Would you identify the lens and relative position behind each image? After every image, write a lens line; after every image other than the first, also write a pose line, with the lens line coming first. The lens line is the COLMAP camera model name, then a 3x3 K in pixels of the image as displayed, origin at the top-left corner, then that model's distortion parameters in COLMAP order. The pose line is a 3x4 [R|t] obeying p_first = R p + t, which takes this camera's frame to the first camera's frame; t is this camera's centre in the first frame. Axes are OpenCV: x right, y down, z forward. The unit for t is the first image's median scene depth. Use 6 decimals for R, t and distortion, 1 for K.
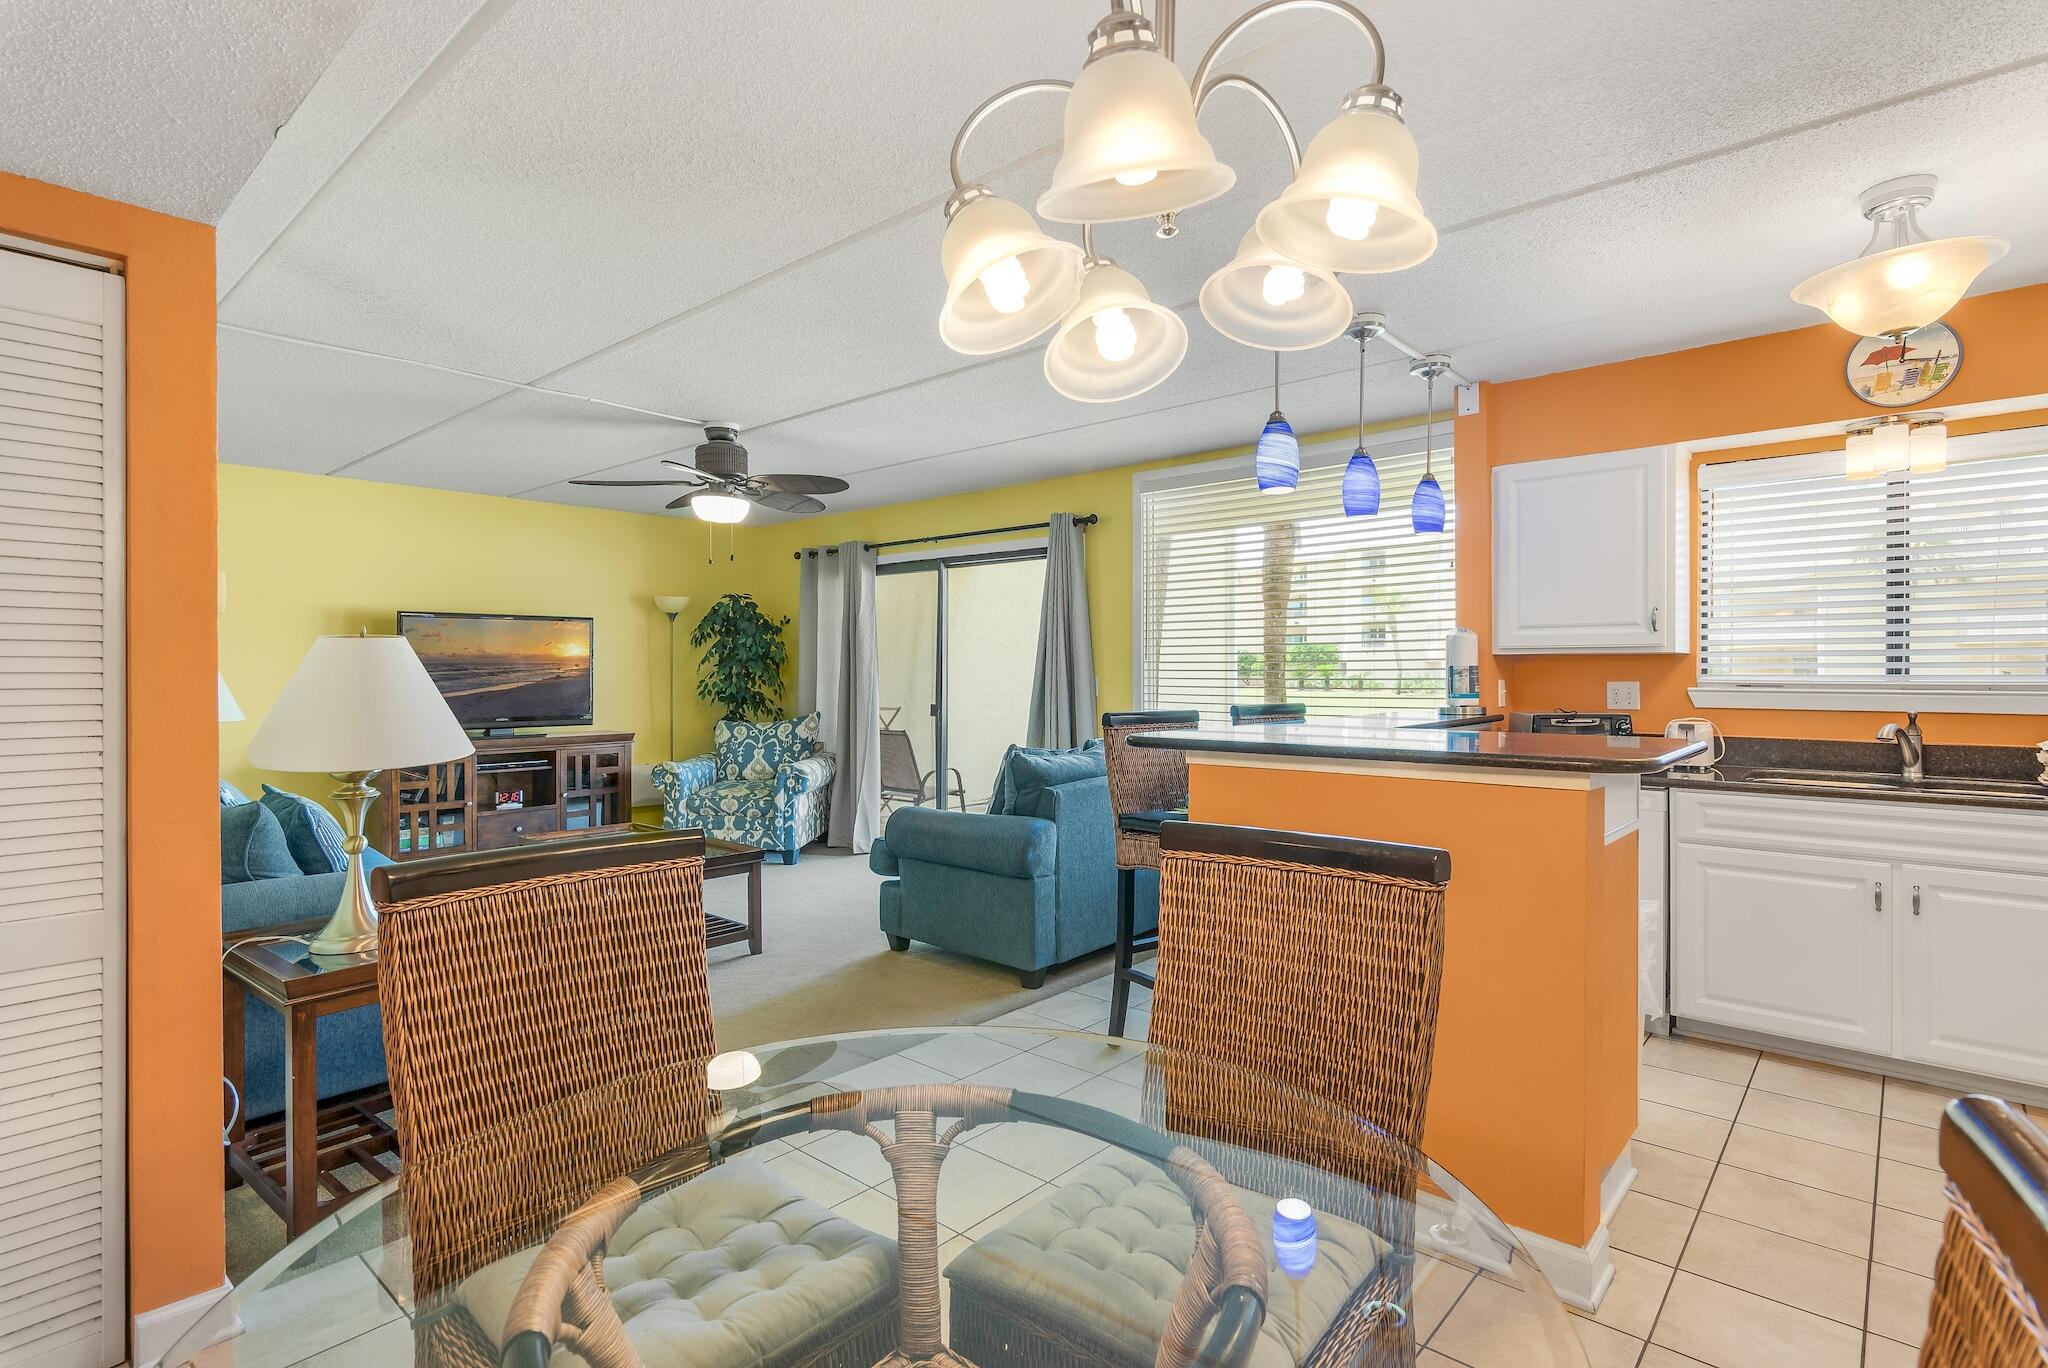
lens RADIAL K [[1011.2, 0, 1025.4], [0, 1011.2, 675.0], [0, 0, 1]] dist [0.004224, -0.004625]
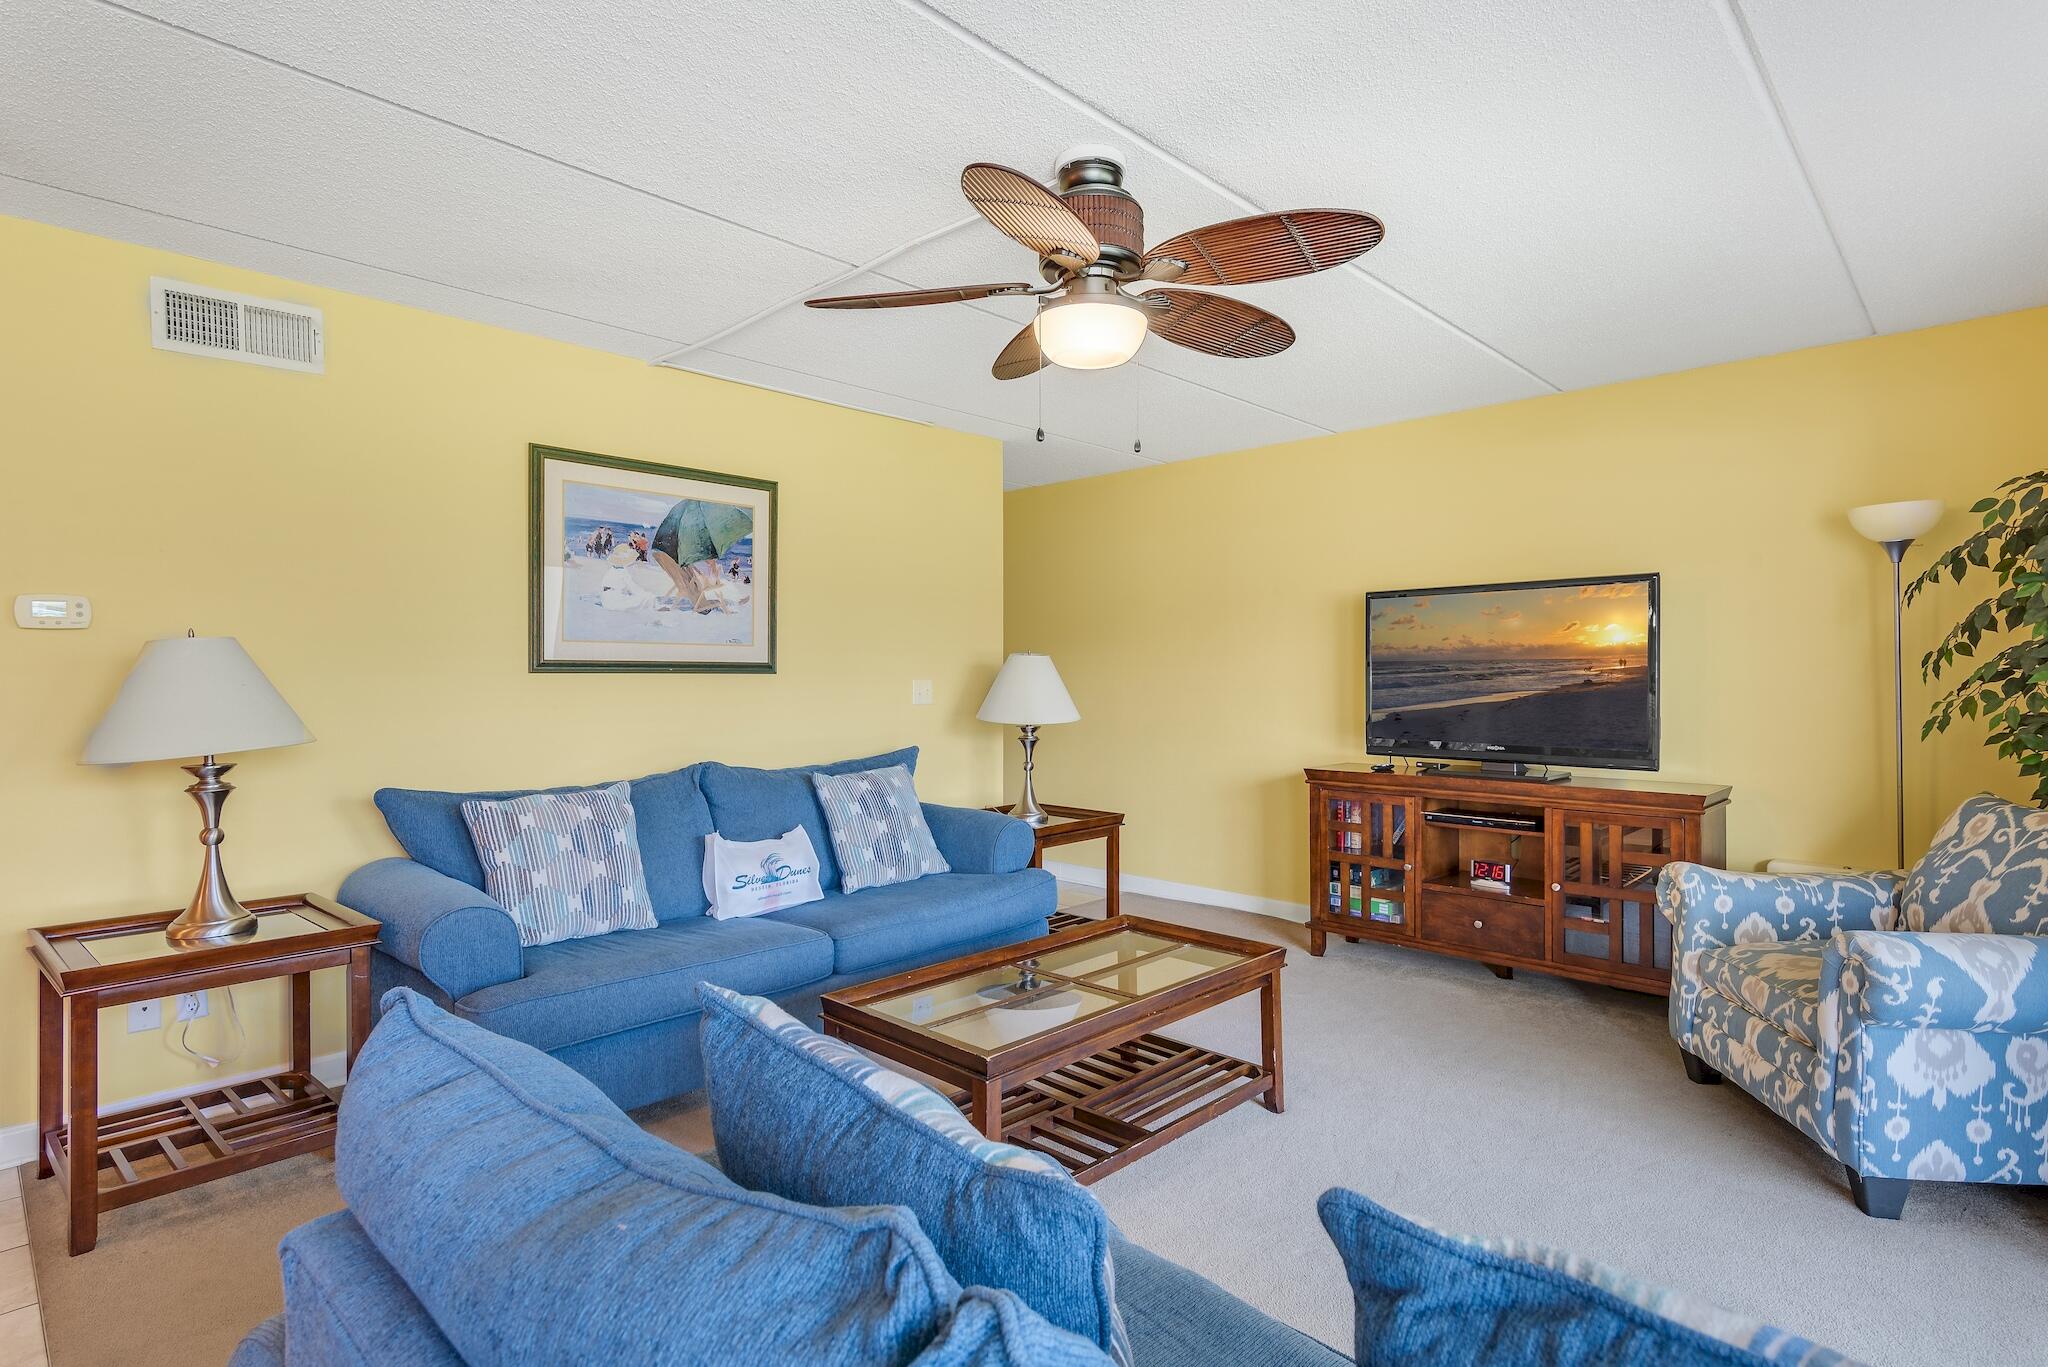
lens RADIAL K [[1011.2, 0, 1017.9], [0, 1011.2, 704.8], [0, 0, 1]] dist [0.004224, -0.004625]
pose [[-0.046950, 0.028992, -0.998476, 0.185232], [-0.004319, 0.999563, 0.029226, -0.000741], [0.998888, 0.005685, -0.046804, 1.002181]]
